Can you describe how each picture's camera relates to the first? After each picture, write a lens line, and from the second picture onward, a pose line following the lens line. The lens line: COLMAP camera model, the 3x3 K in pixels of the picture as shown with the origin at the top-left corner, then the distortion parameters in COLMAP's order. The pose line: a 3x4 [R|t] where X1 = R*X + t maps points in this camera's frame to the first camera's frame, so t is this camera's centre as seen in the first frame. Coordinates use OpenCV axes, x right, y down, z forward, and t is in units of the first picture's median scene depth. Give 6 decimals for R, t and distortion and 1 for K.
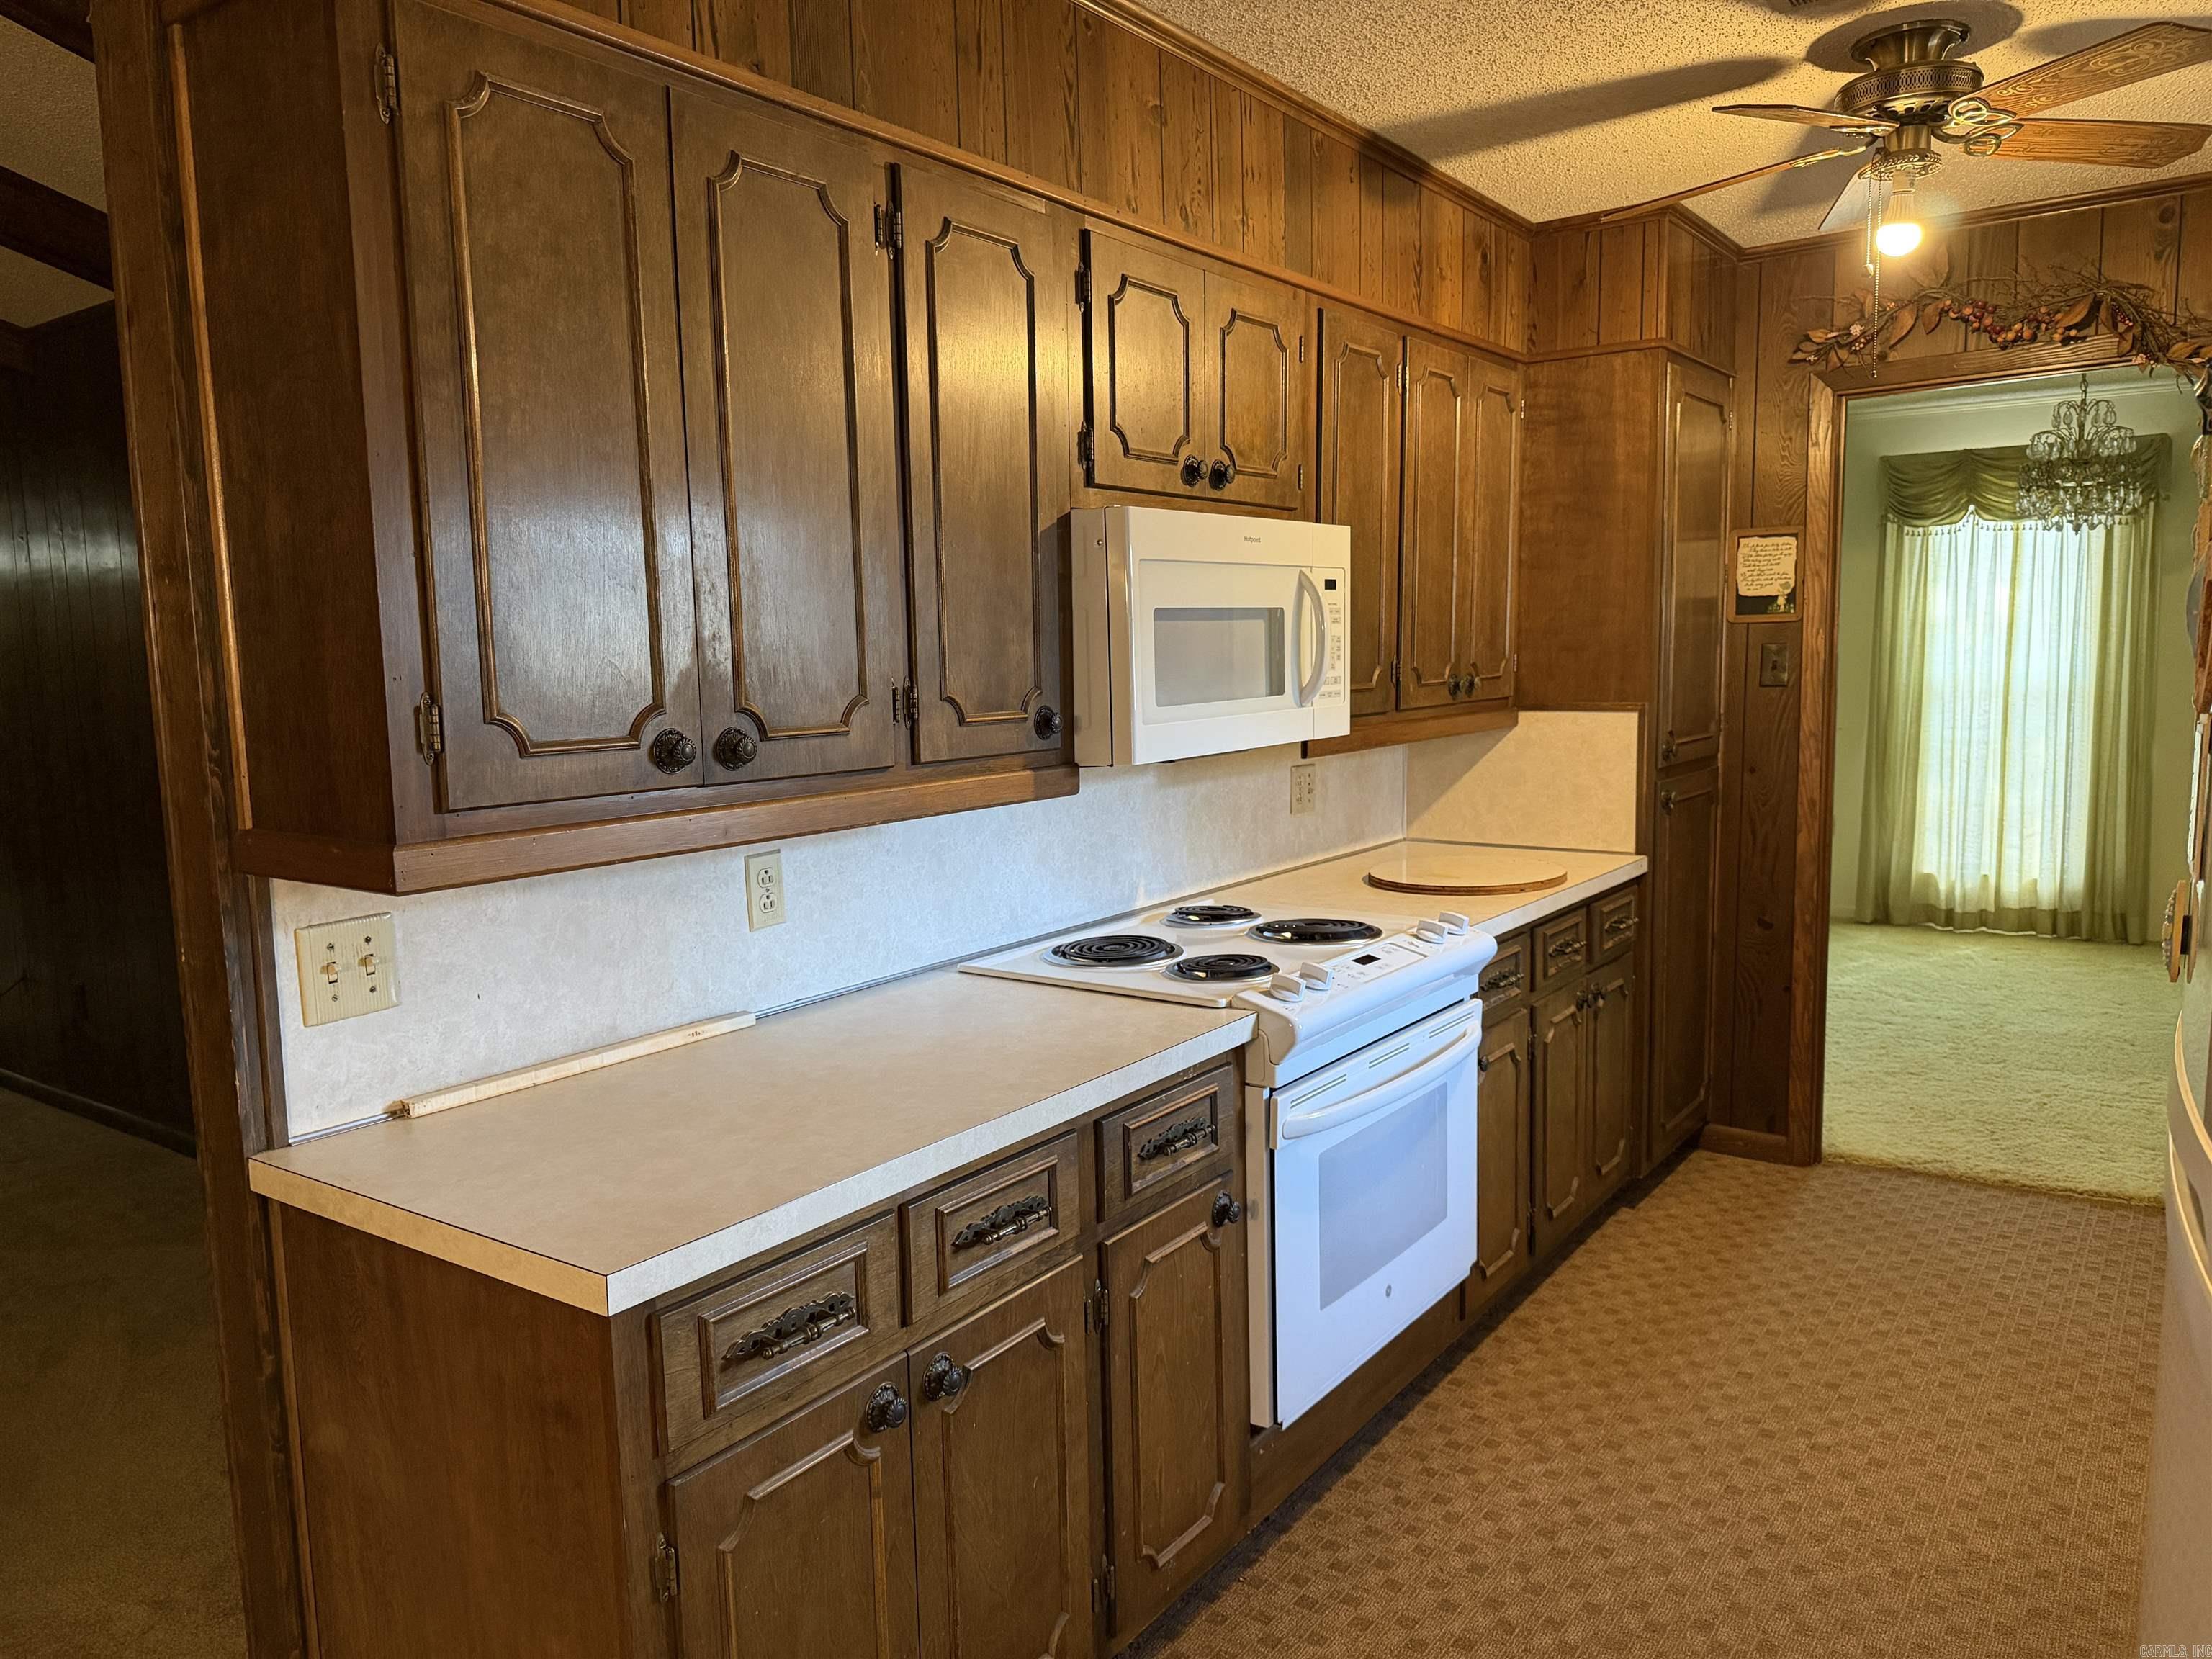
lens RADIAL K [[1558.0, 0, 1112.0], [0, 1558.0, 837.3], [0, 0, 1]] dist [0.032636, -0.039712]
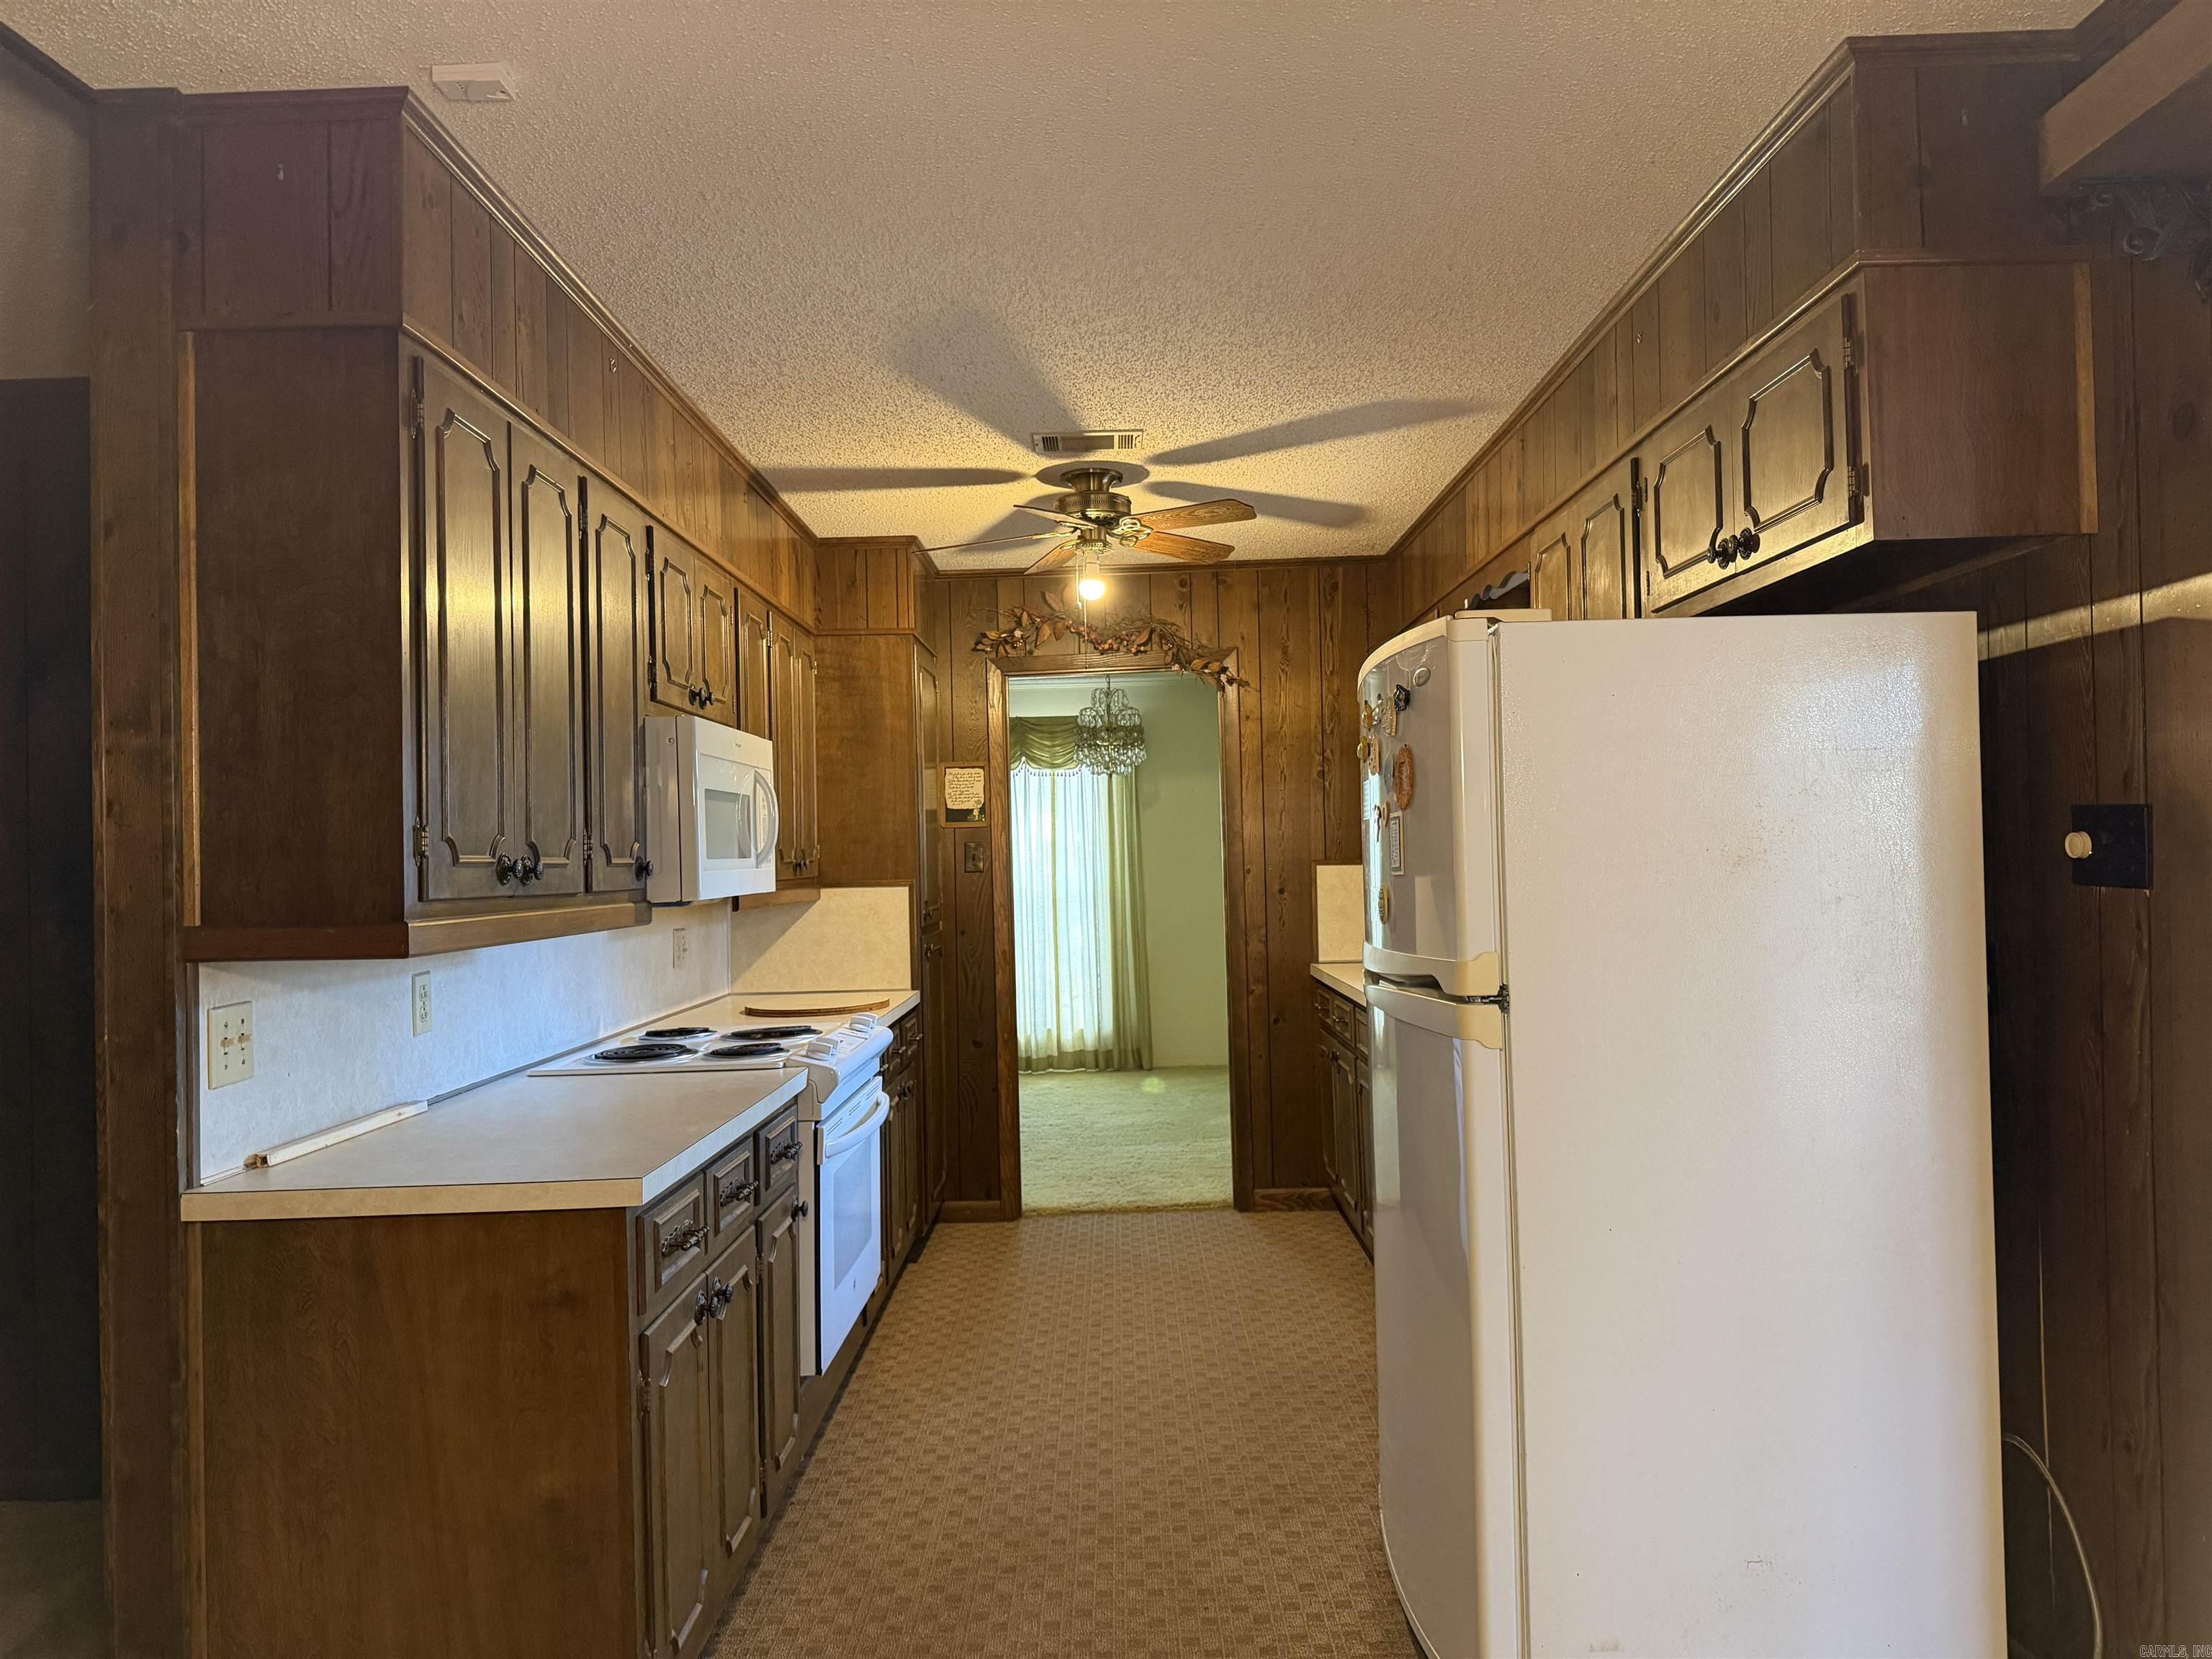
lens RADIAL K [[1503.6, 0, 1106.0], [0, 1503.6, 829.5], [0, 0, 1]] dist [0.097920, -0.150301]
pose [[0.819883, 0.012638, 0.572392, -0.297840], [0.077313, 0.988155, -0.132559, 0.063087], [-0.567287, 0.152936, 0.809194, -0.198276]]
